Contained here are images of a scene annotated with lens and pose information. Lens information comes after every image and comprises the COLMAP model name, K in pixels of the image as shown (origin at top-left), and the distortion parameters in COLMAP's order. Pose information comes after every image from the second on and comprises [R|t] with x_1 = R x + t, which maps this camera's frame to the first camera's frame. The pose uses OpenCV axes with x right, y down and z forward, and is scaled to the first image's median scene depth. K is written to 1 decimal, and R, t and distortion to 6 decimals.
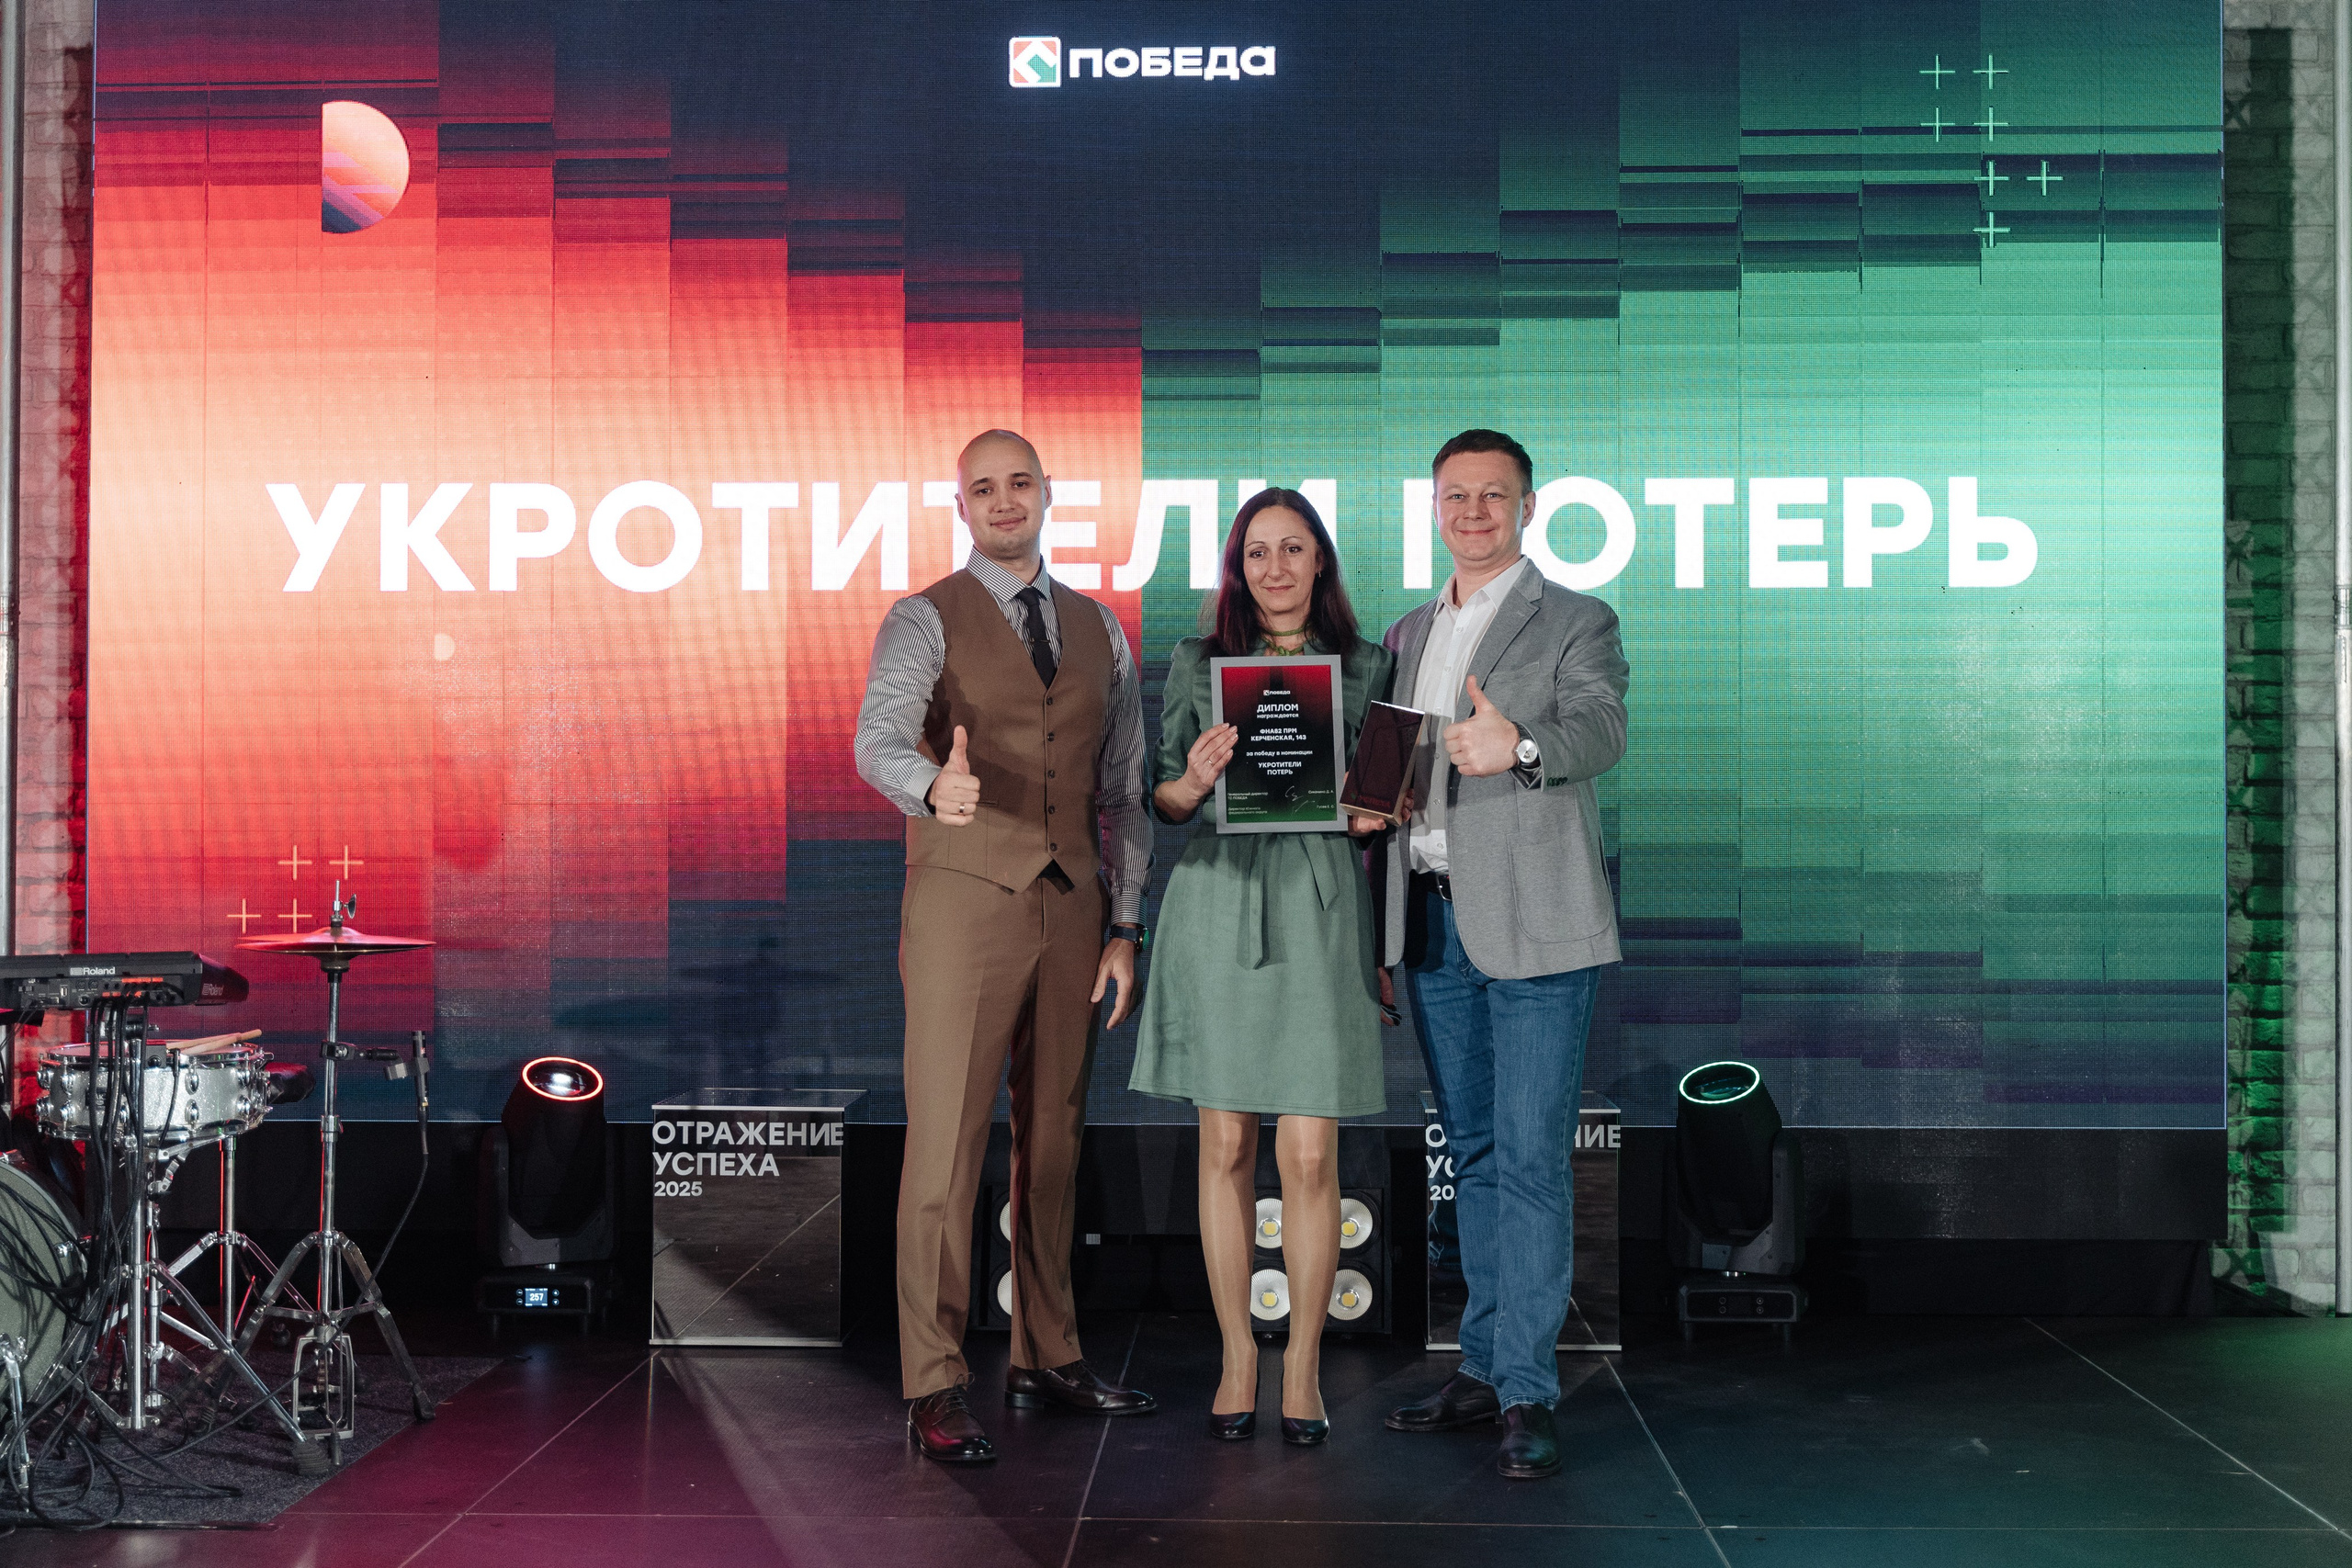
lens RADIAL K [[2880.9, 0, 1163.4], [0, 2880.9, 799.8], [0, 0, 1]] dist [-0.013595, 0.000000]
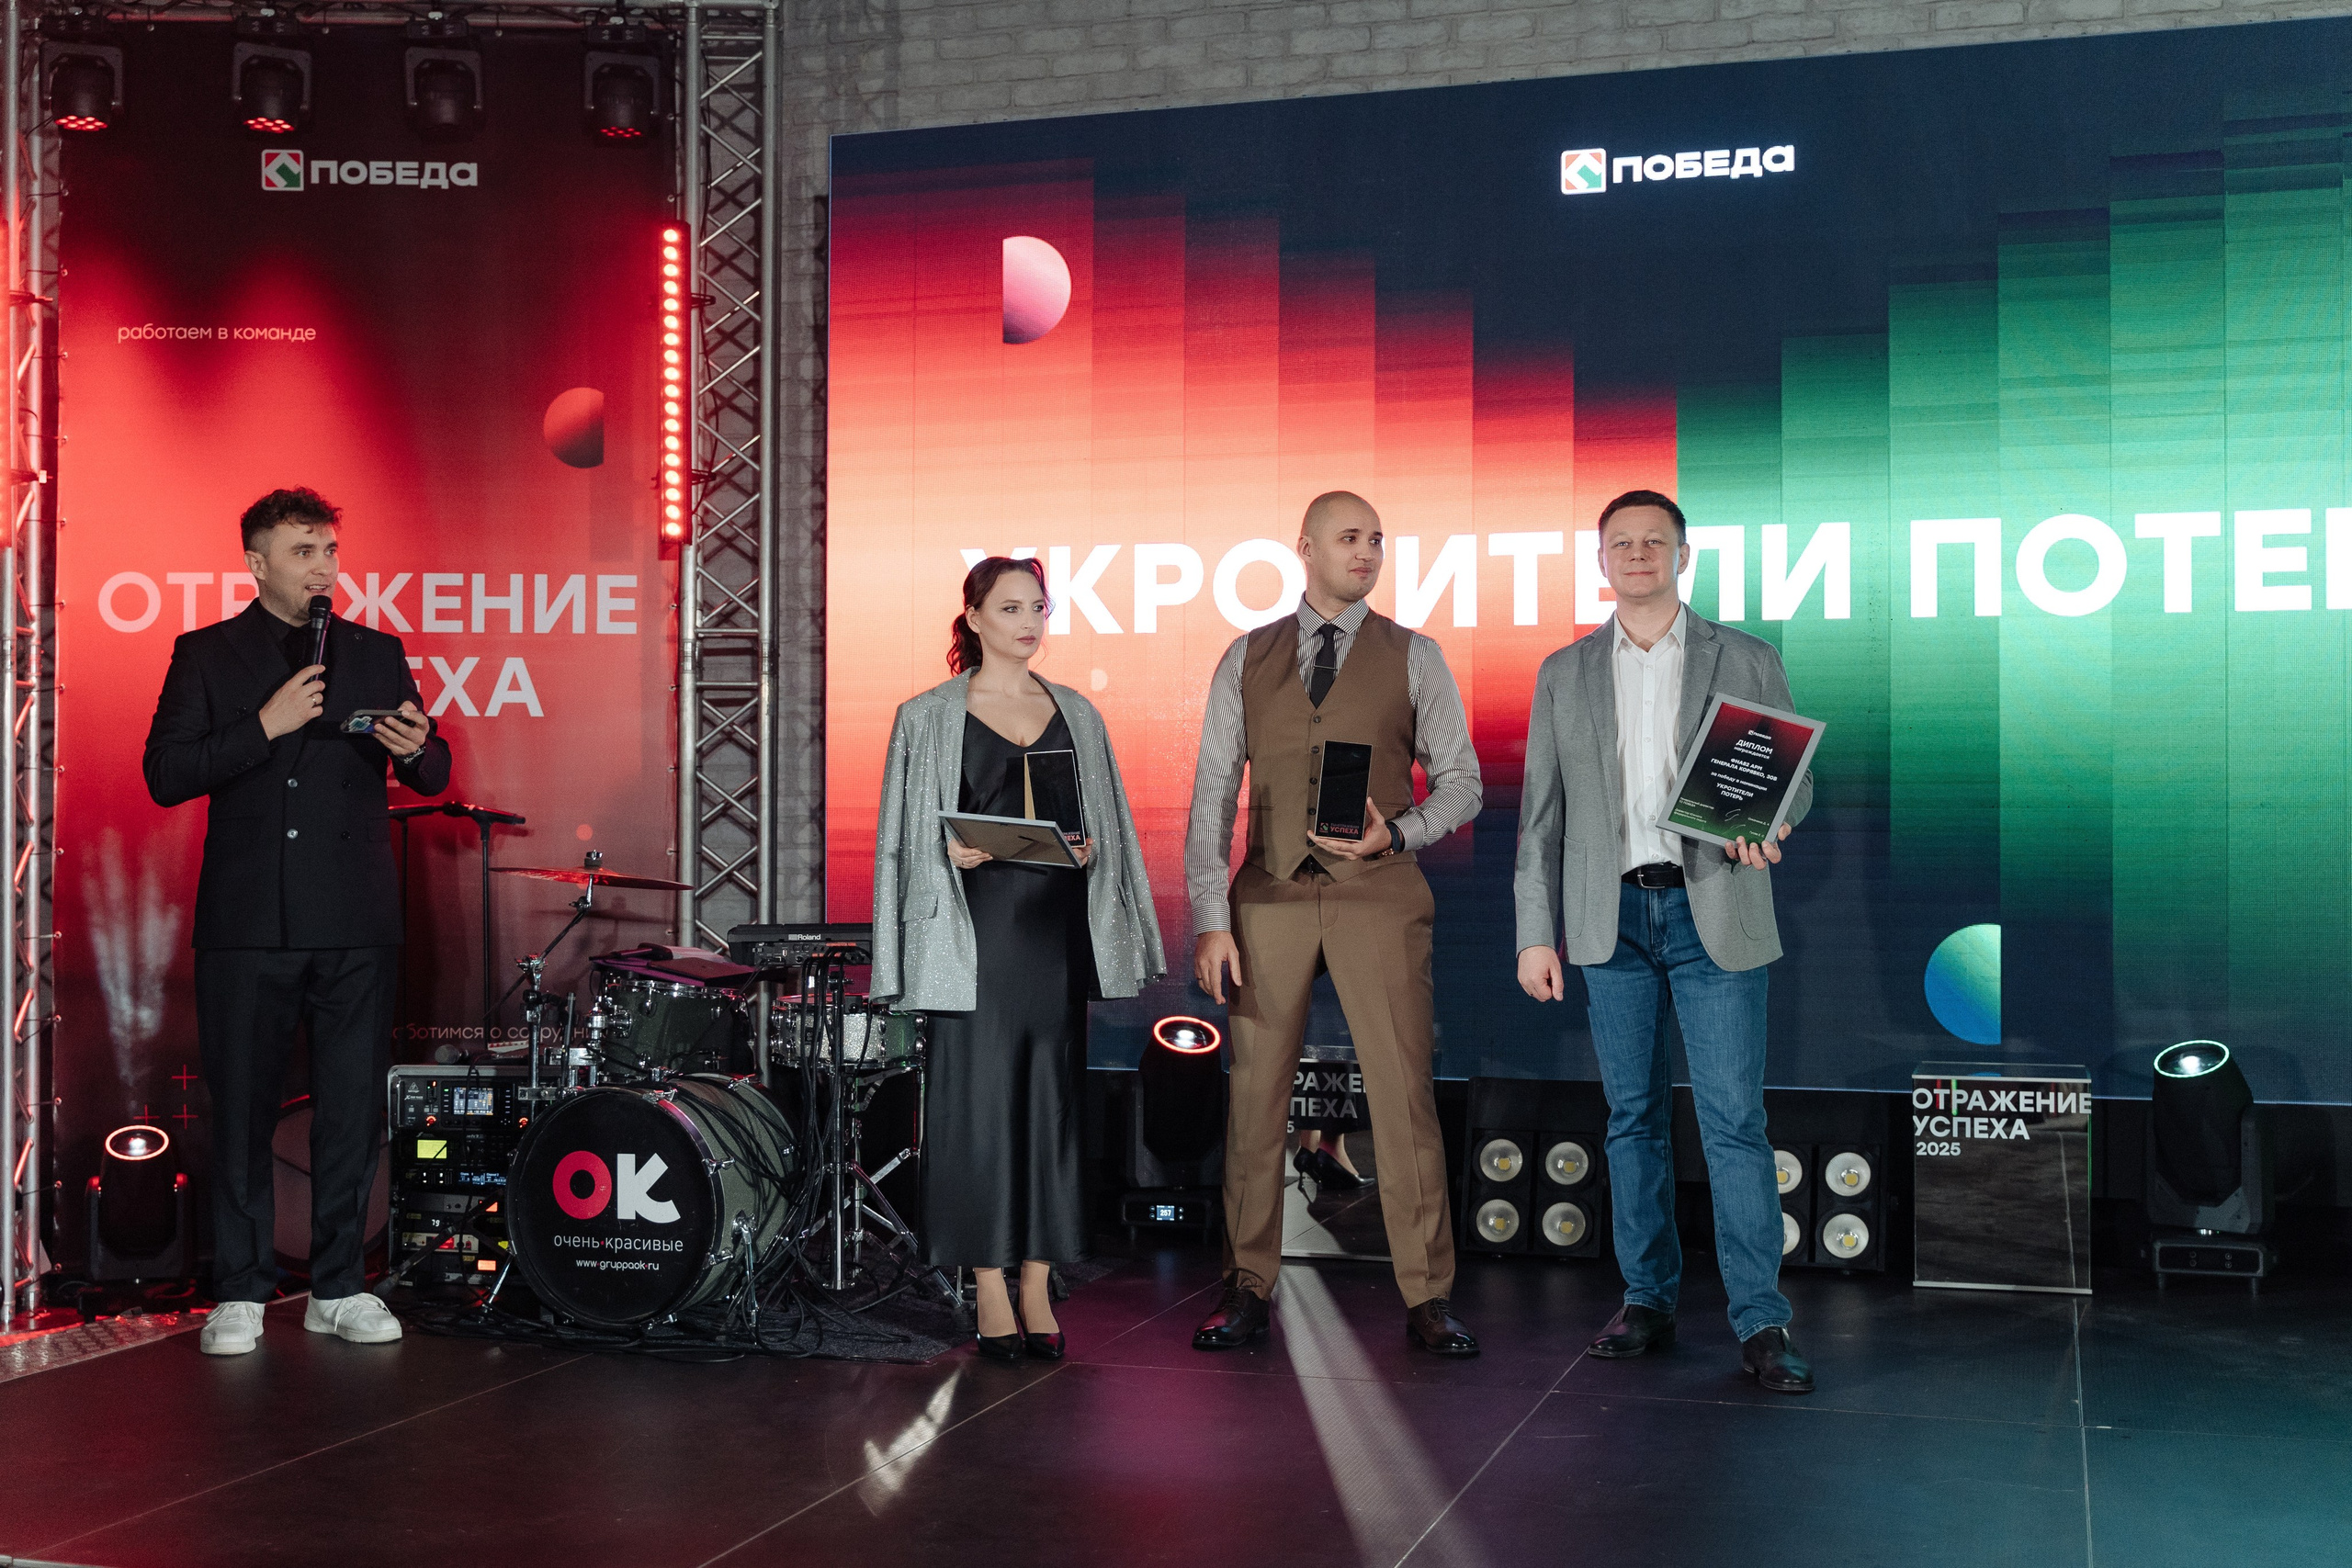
lens RADIAL K [[2843.8, 0, 1164.2], [0, 2843.8, 779.2], [0, 0, 1]] dist [0.003687, 0.000000]
pose [[0.964578, -0.003389, -0.263776, 0.098507], [0.001781, 0.999978, -0.006333, -0.003316], [0.263792, 0.005639, 0.964563, -0.161373]]
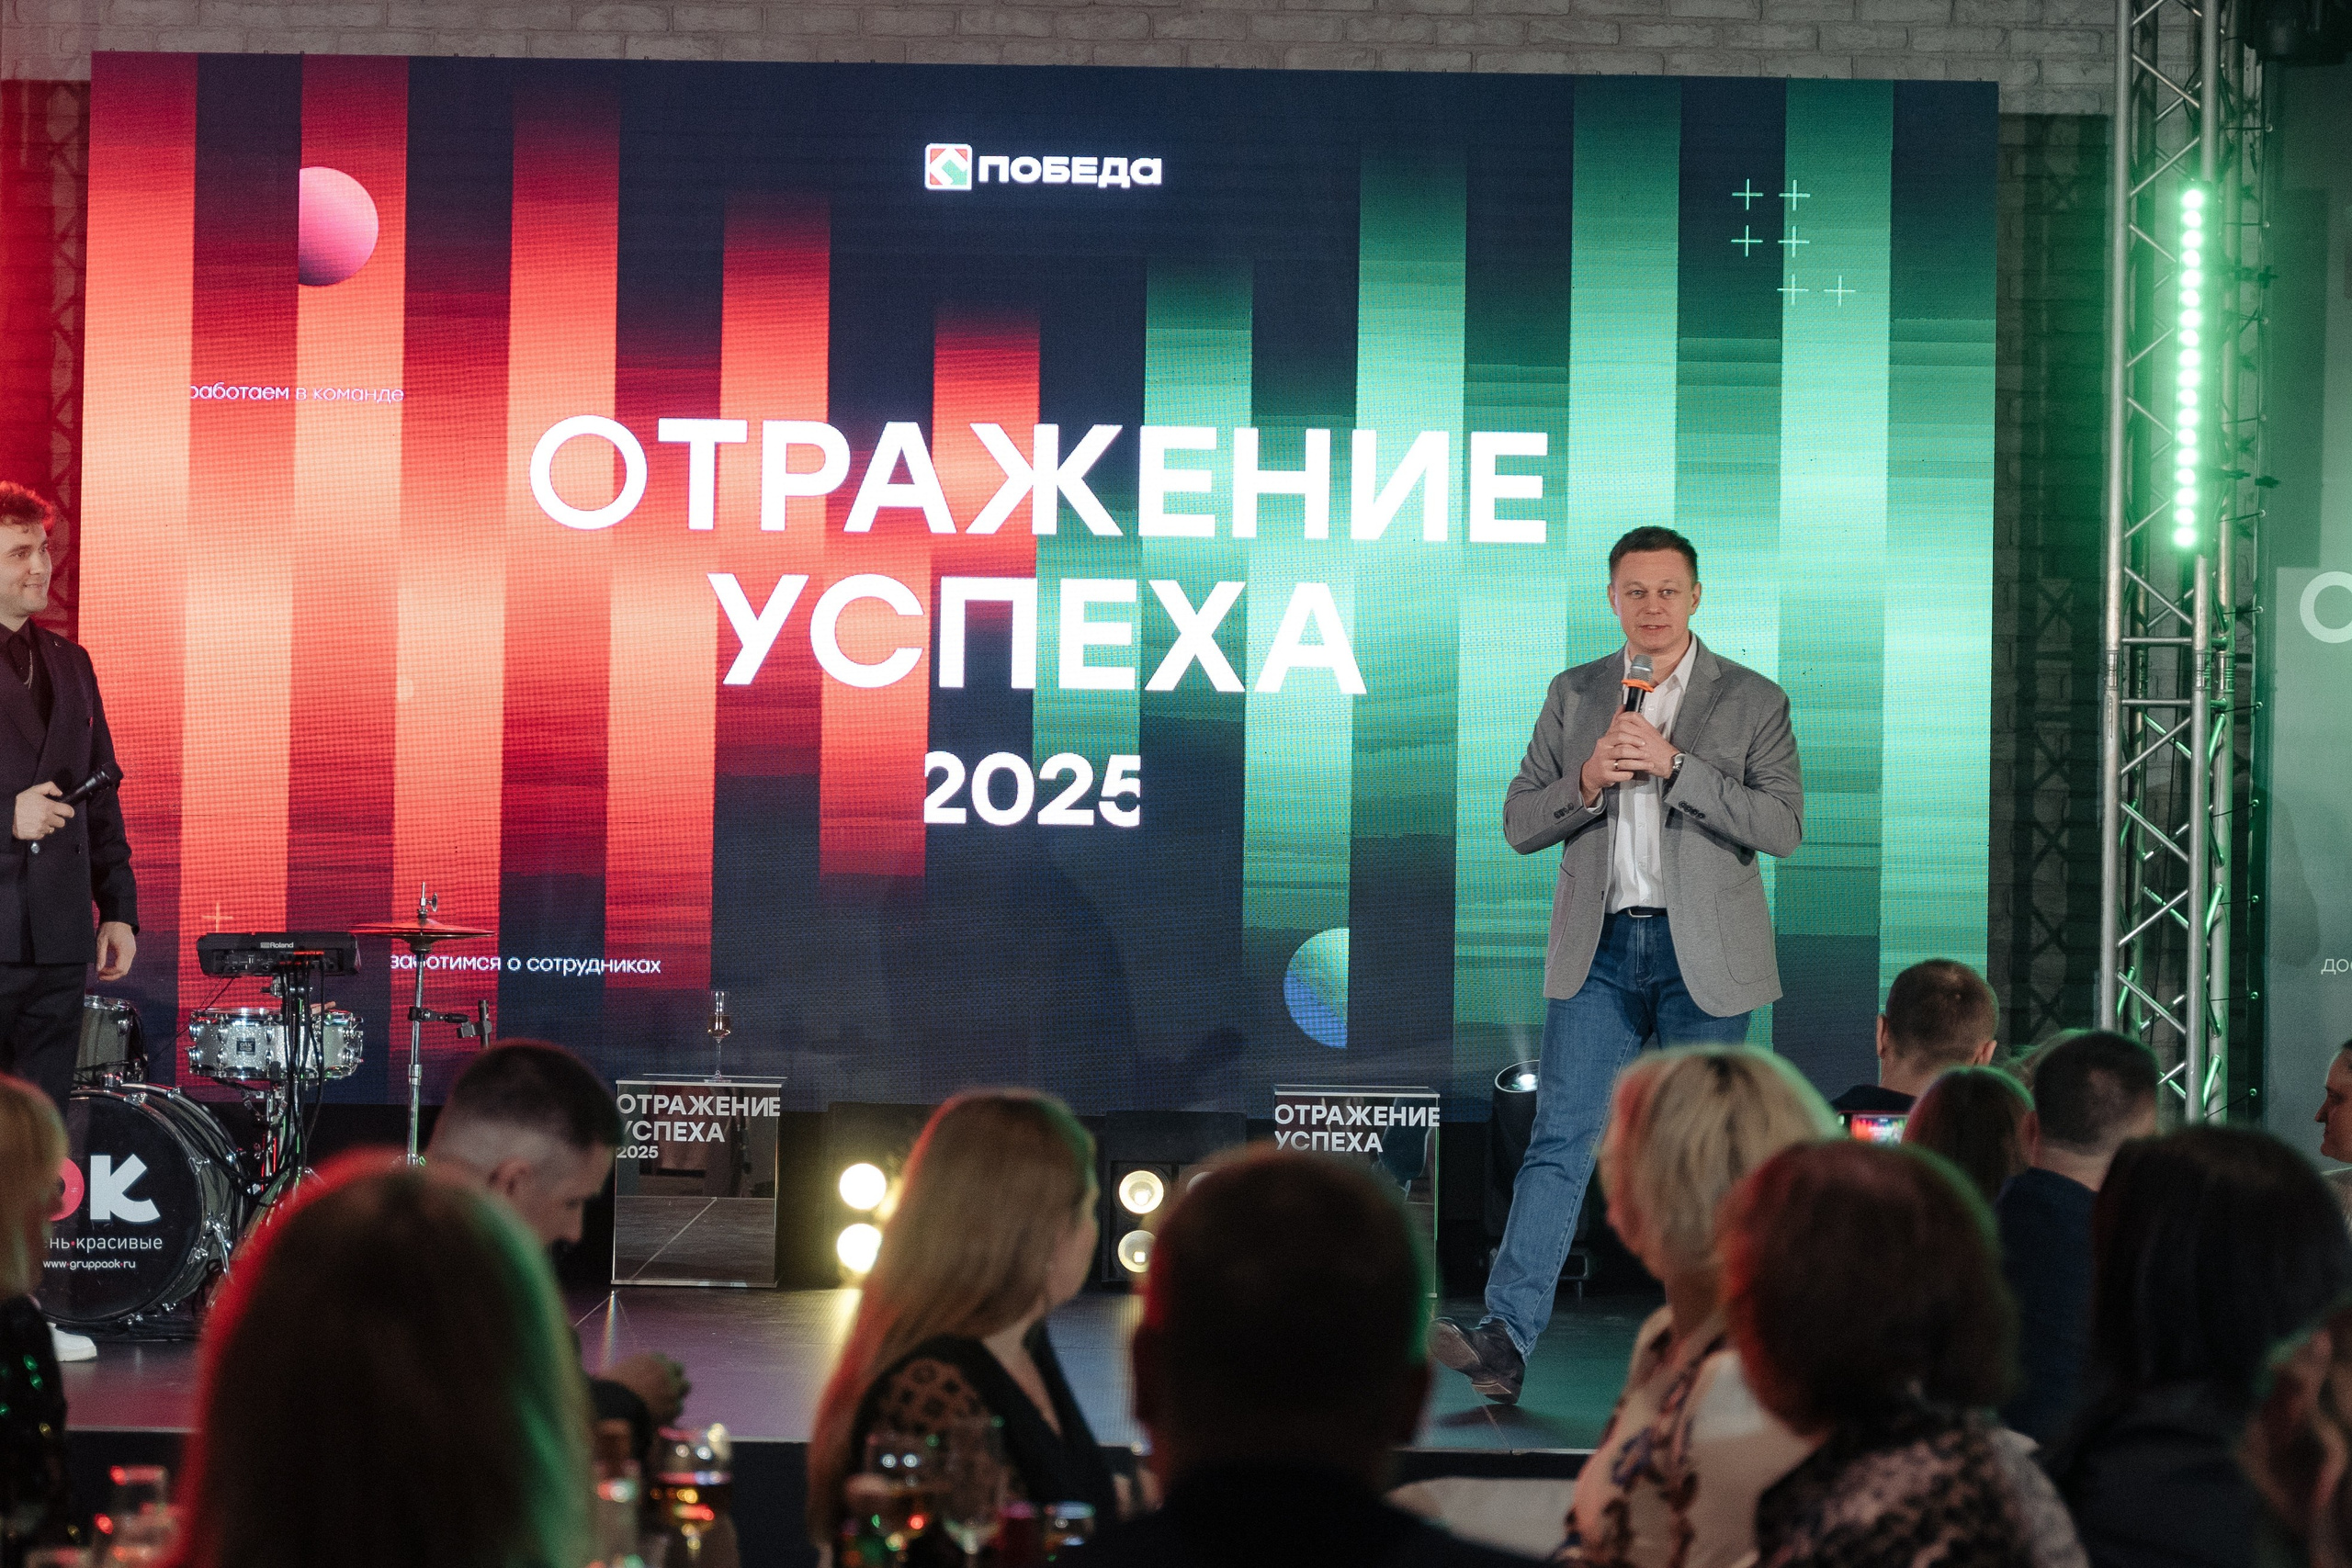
lens RADIAL K [[5988.1, 0, 1229.1], [0, 5988.1, 711.3], [0, 0, 1]] dist [0.049080, 0.000000]
pose [[0.998437, 0.017096, 0.053206, -0.058270], [-0.016369, 0.999767, -0.014068, -0.013550], [-0.053435, 0.013175, 0.998484, -1.391637]]
